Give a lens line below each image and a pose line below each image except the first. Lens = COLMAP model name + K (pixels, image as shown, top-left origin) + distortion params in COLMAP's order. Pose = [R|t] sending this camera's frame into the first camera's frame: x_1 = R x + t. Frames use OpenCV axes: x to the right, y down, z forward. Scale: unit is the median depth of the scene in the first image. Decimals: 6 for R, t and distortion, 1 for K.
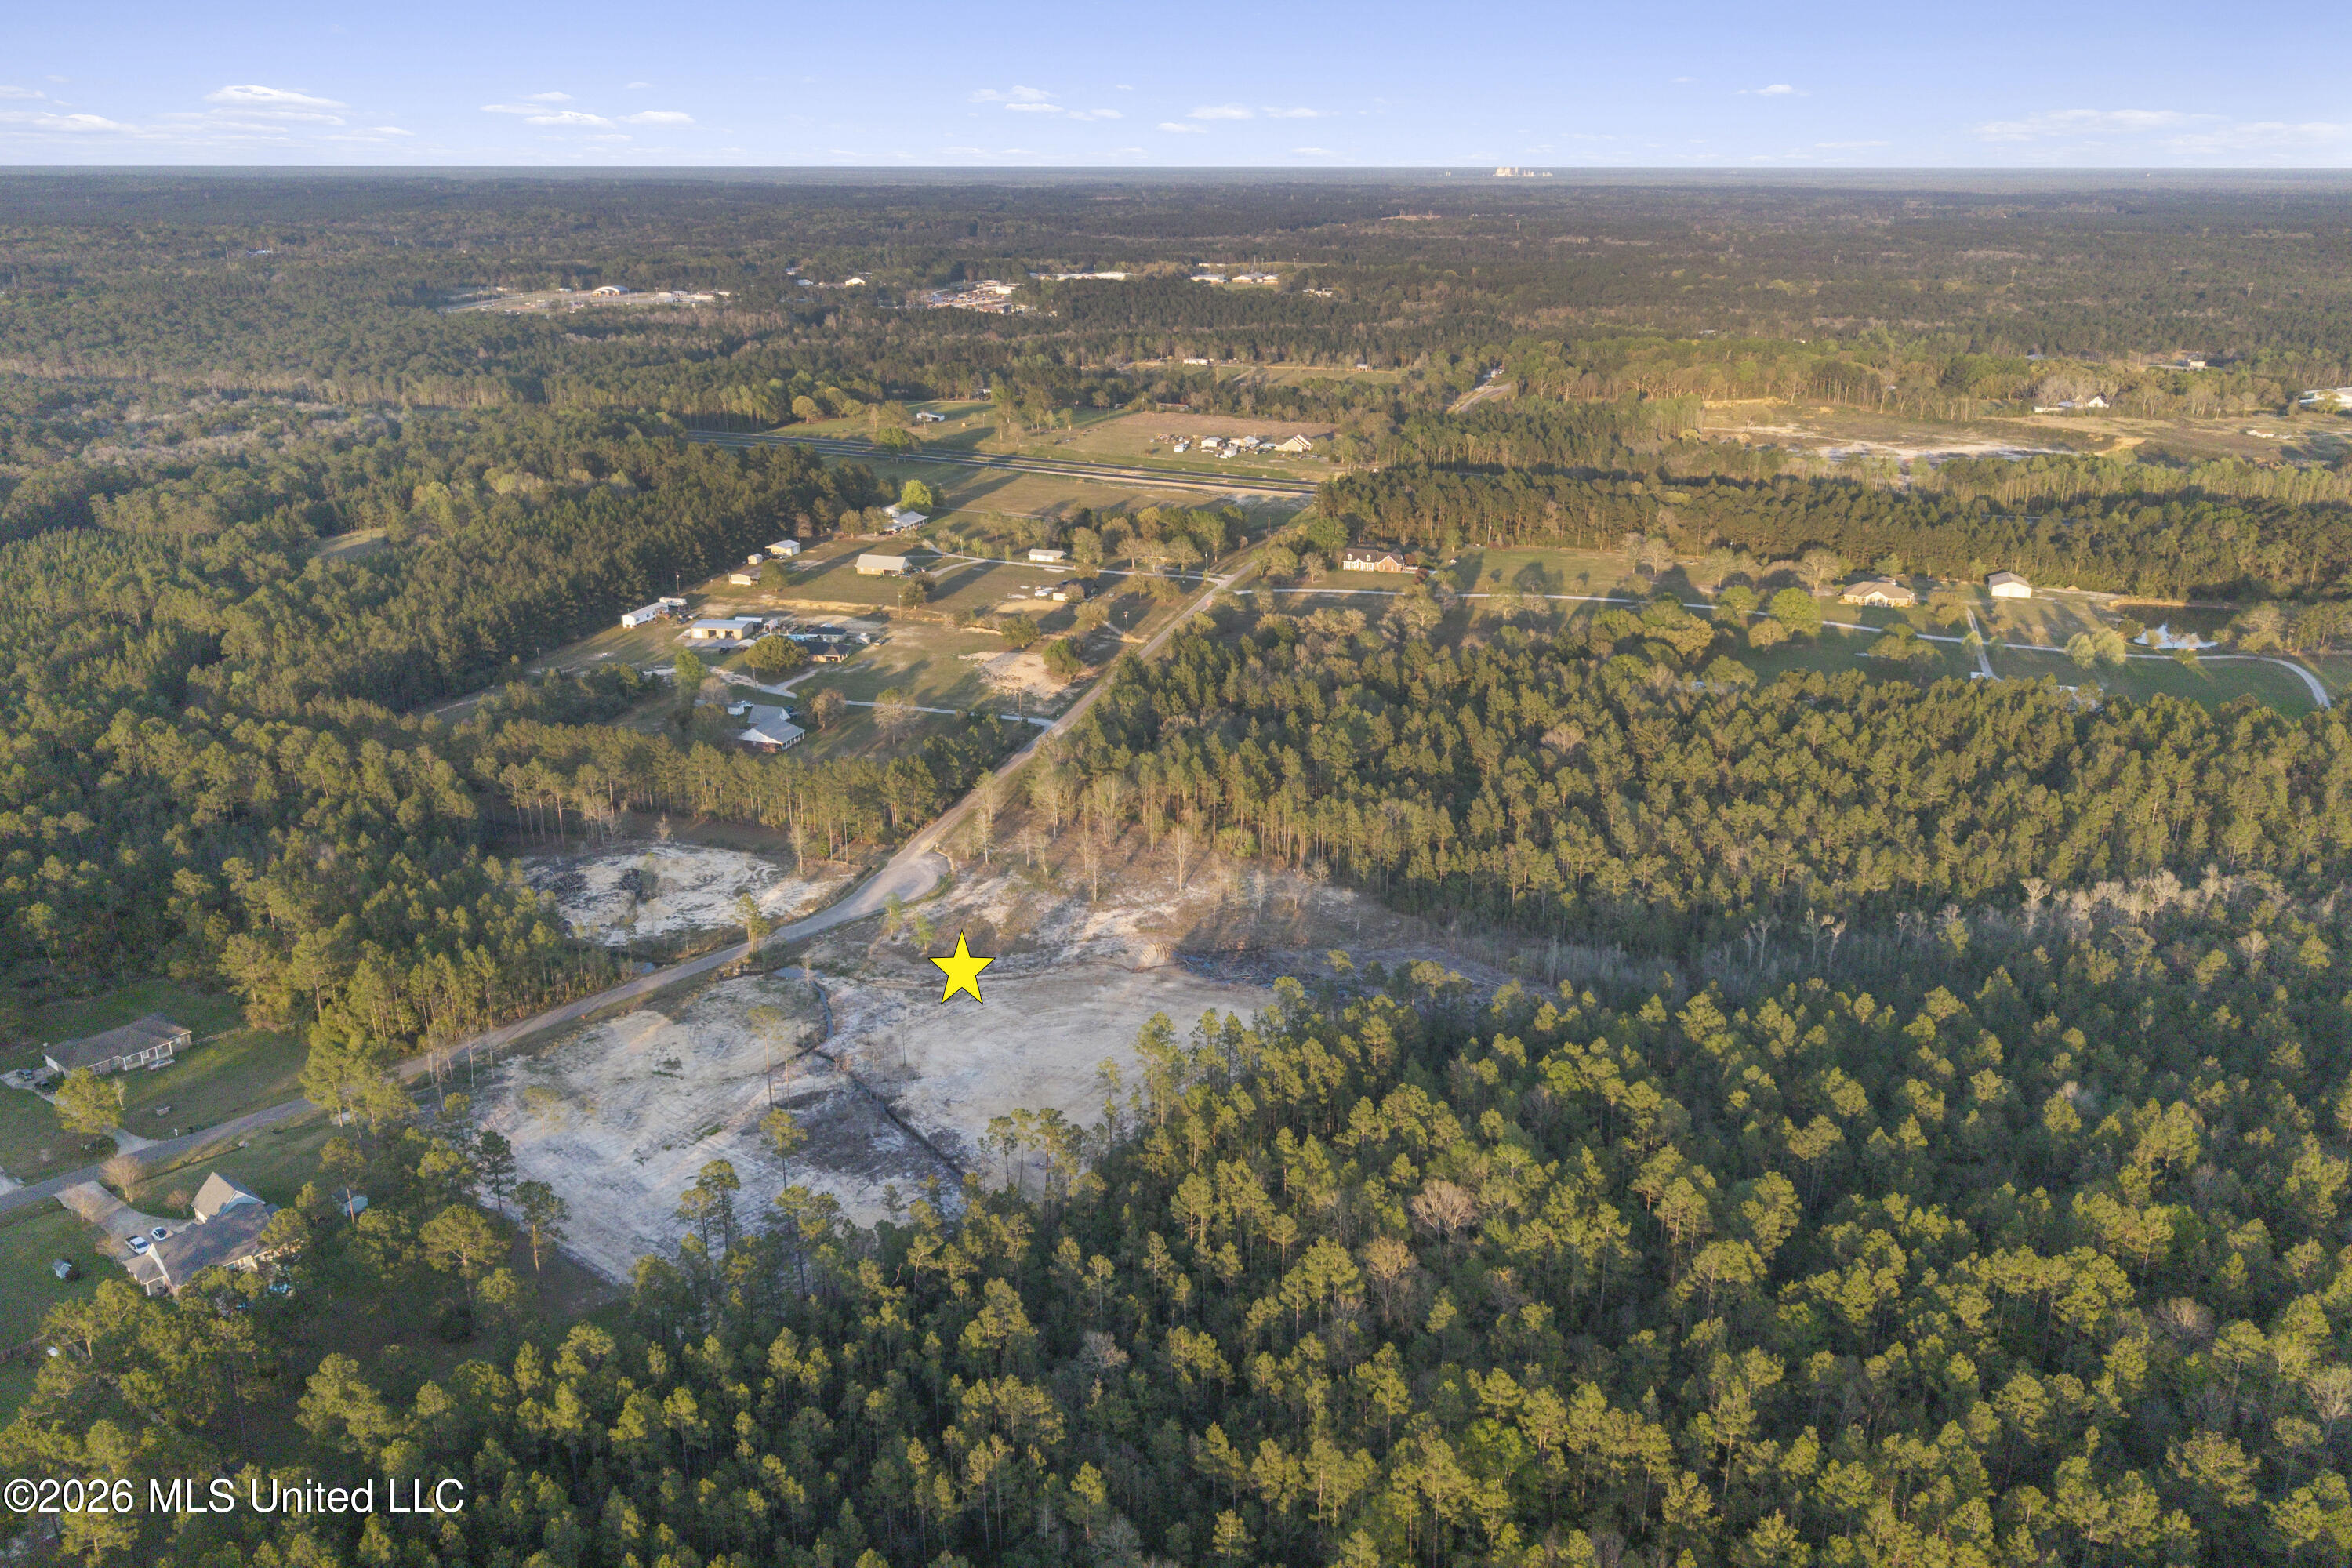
lens RADIAL K [[1846.6, 0, 1170.1], [0, 1846.6, 793.8], [0, 0, 1]] dist [0.084606, -0.148382]
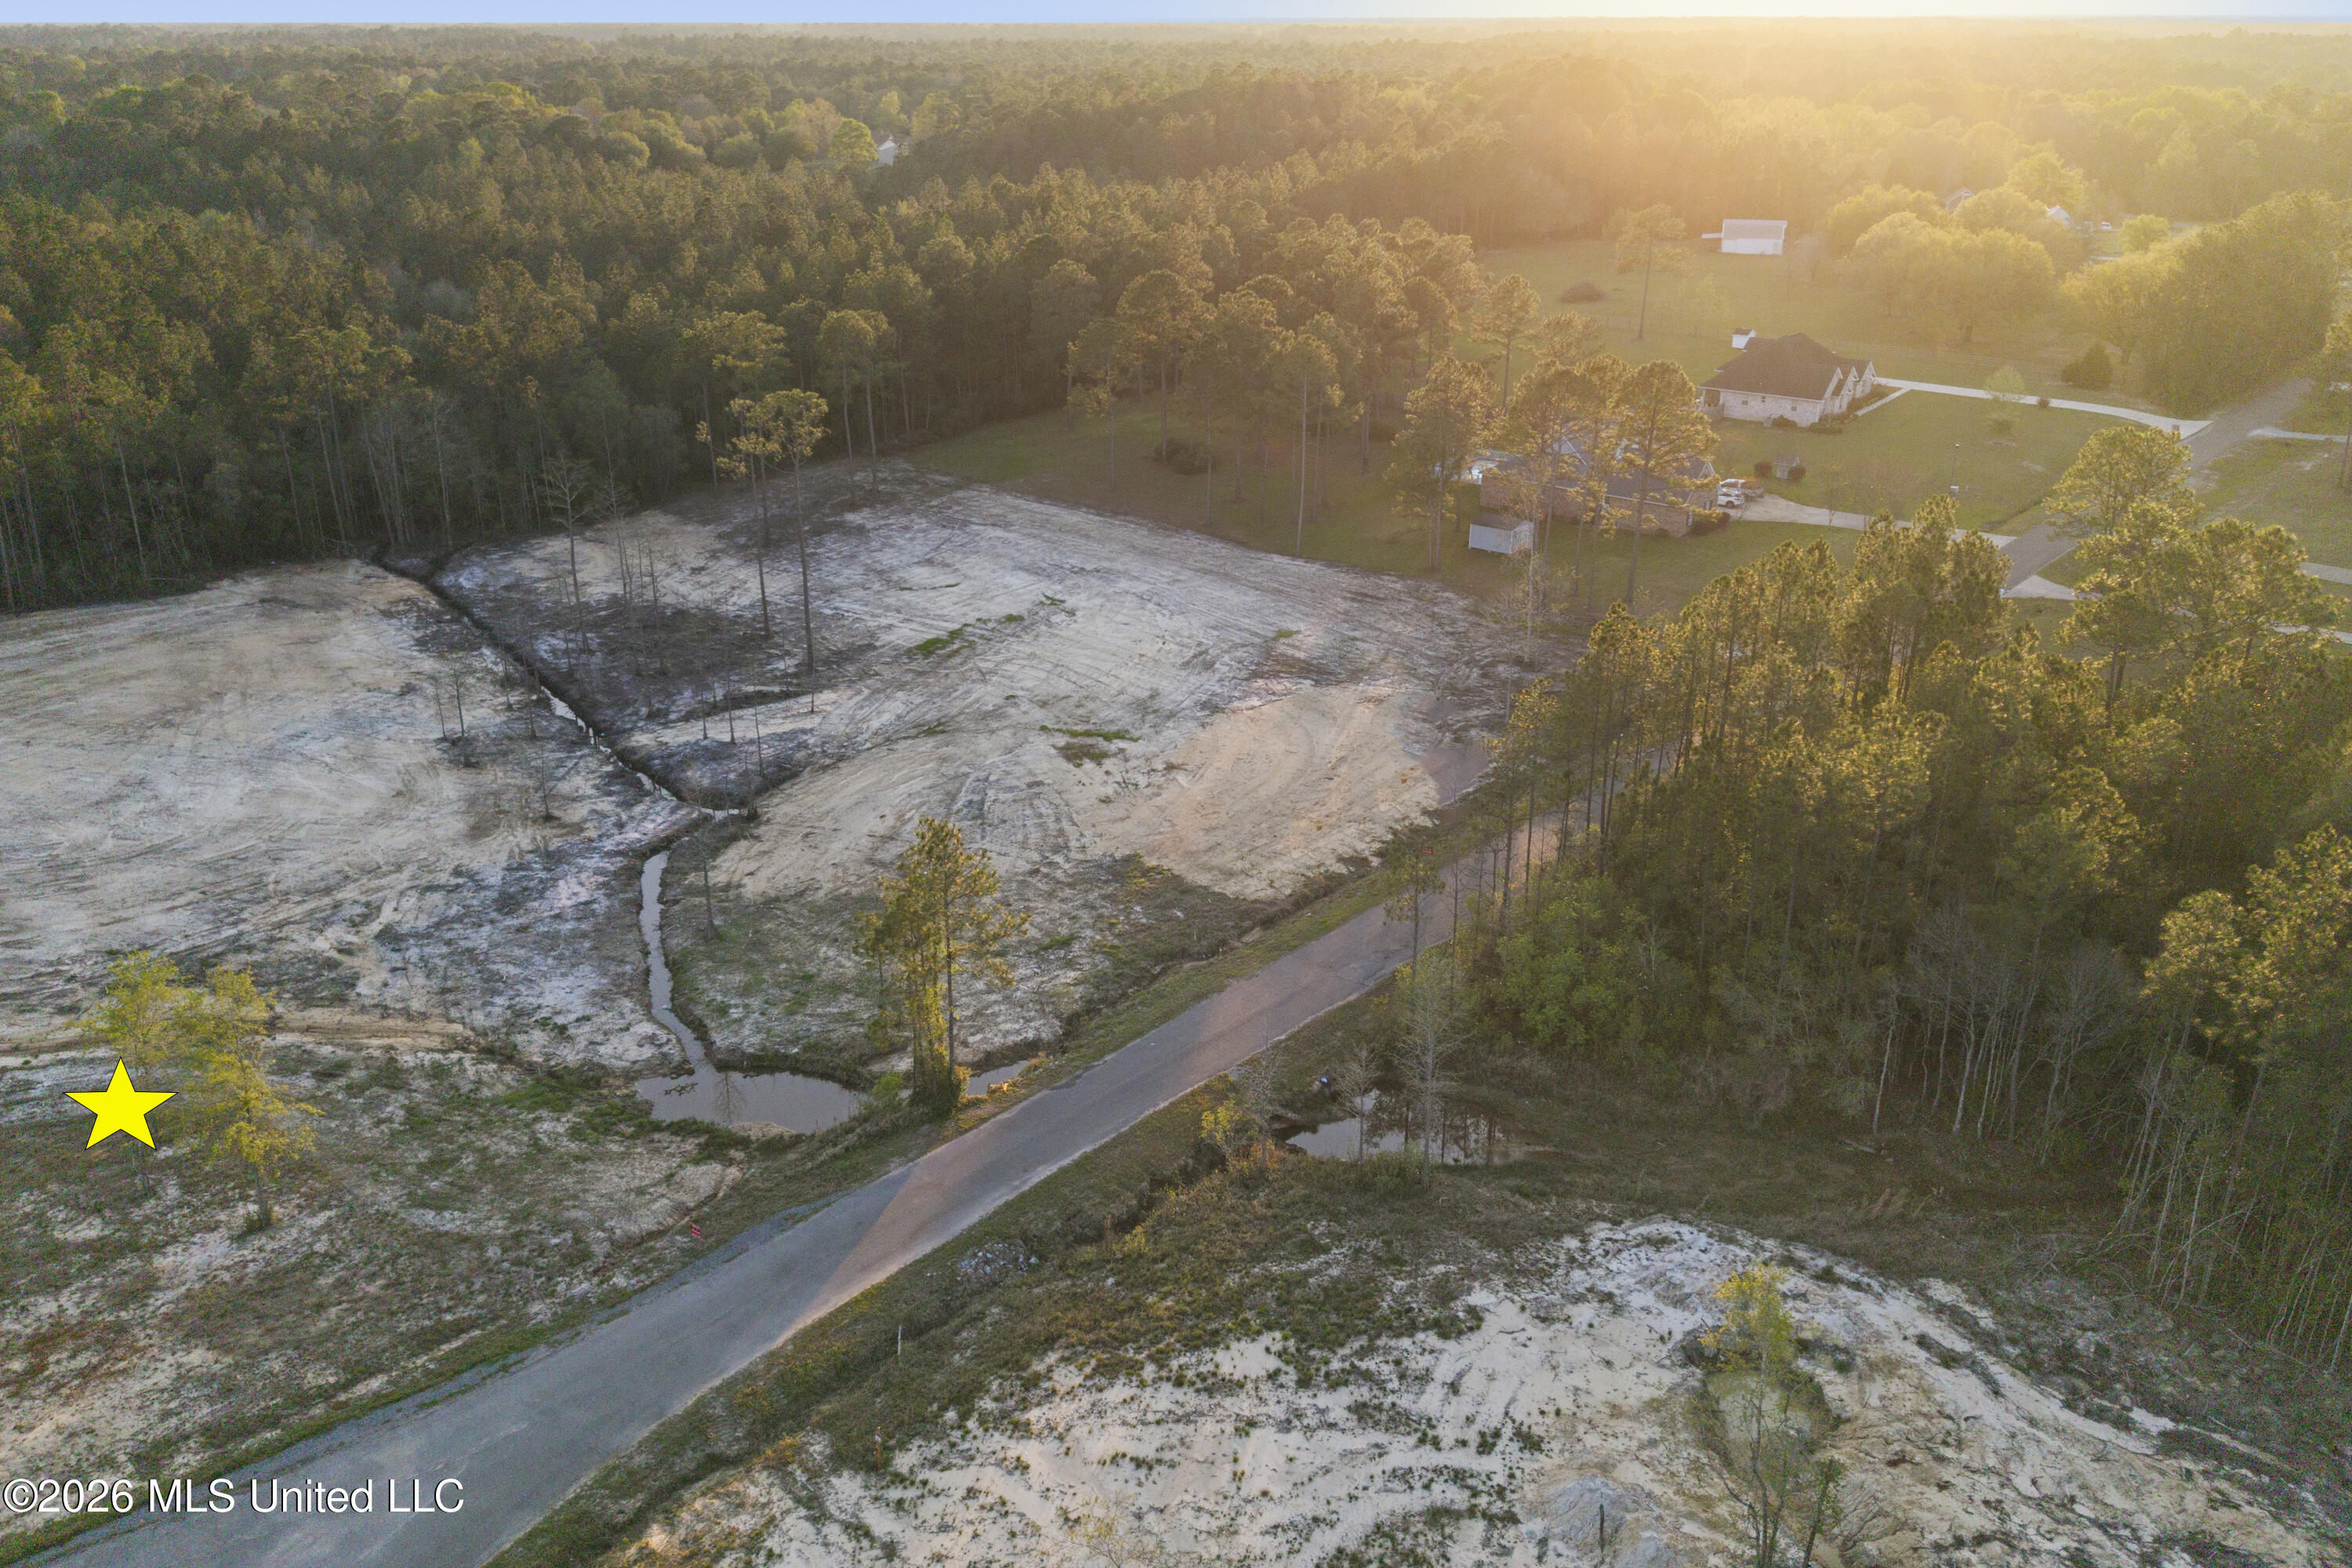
lens RADIAL K [[1929.1, 0, 1178.6], [0, 1929.1, 791.9], [0, 0, 1]] dist [0.041707, -0.052383]
pose [[-0.999976, 0.002137, -0.006522, -0.174856], [-0.002649, 0.756401, 0.654102, -0.065055], [0.006331, 0.654104, -0.756378, 0.800622]]
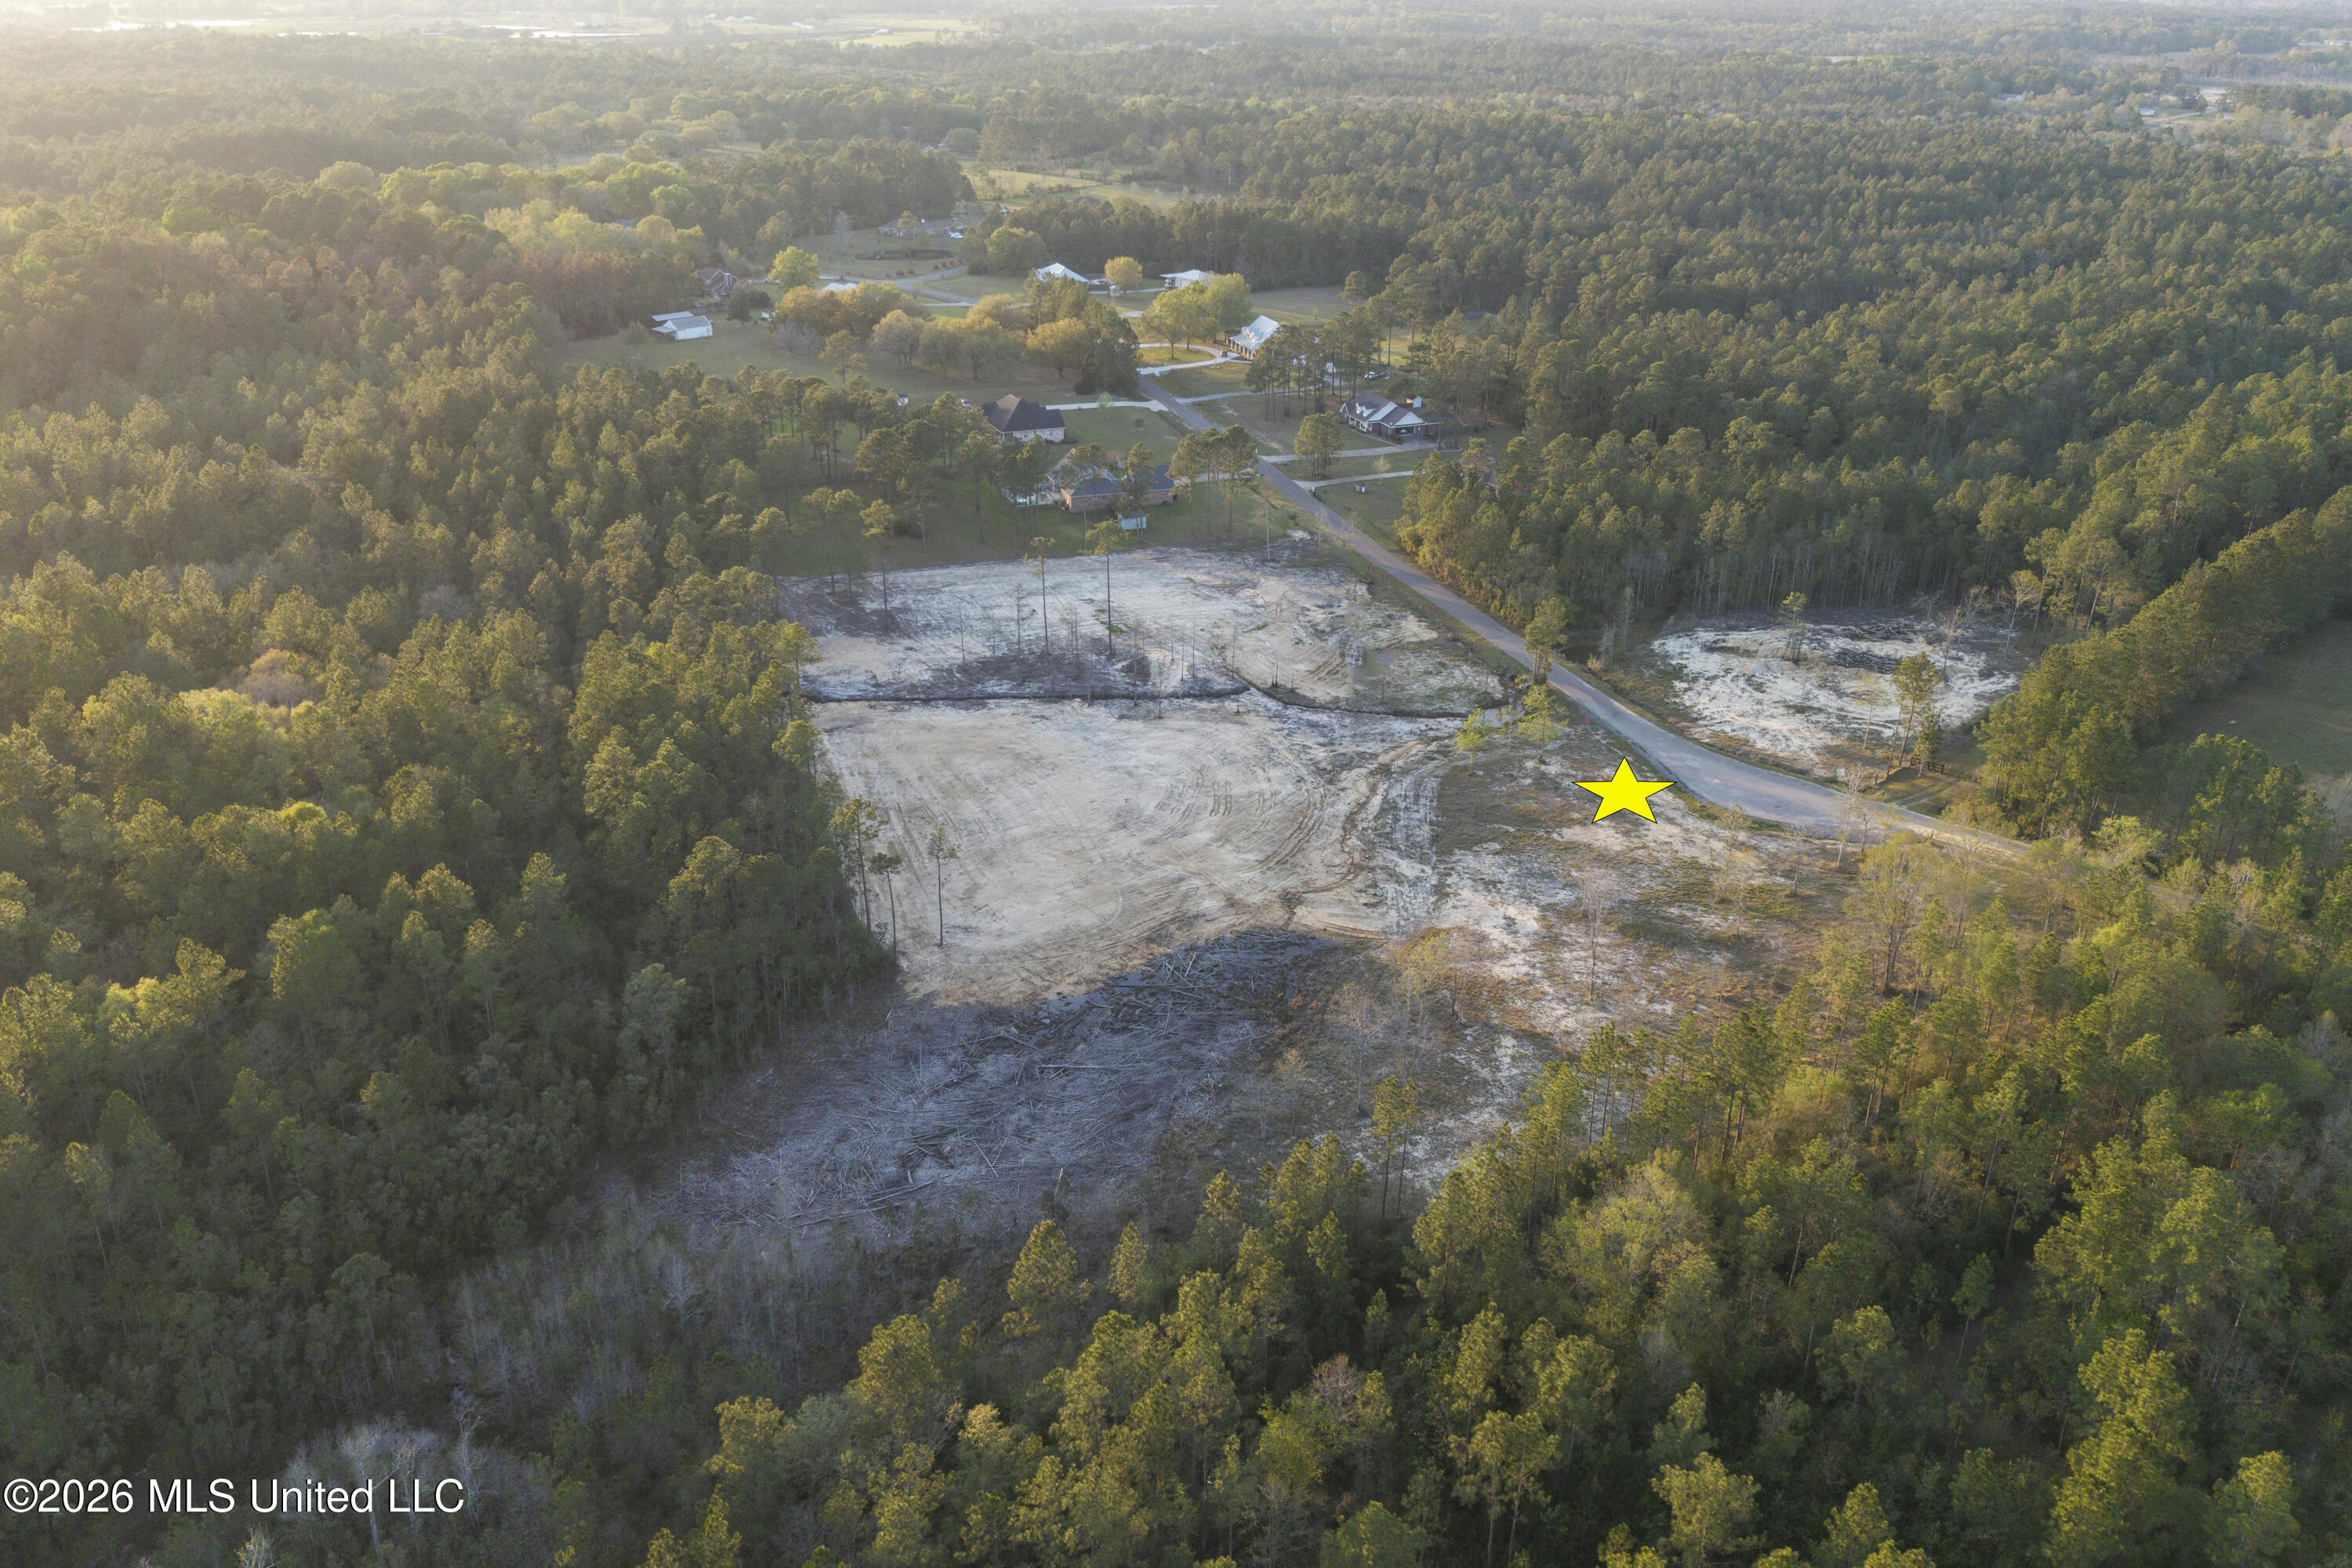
lens RADIAL K [[1818.0, 0, 1171.2], [0, 1818.0, 871.3], [0, 0, 1]] dist [0.111403, -0.251942]
pose [[-0.485289, 0.390356, -0.782379, 0.311225], [-0.290147, 0.772208, 0.565252, -0.156399], [0.824809, 0.501316, -0.261483, 0.767667]]
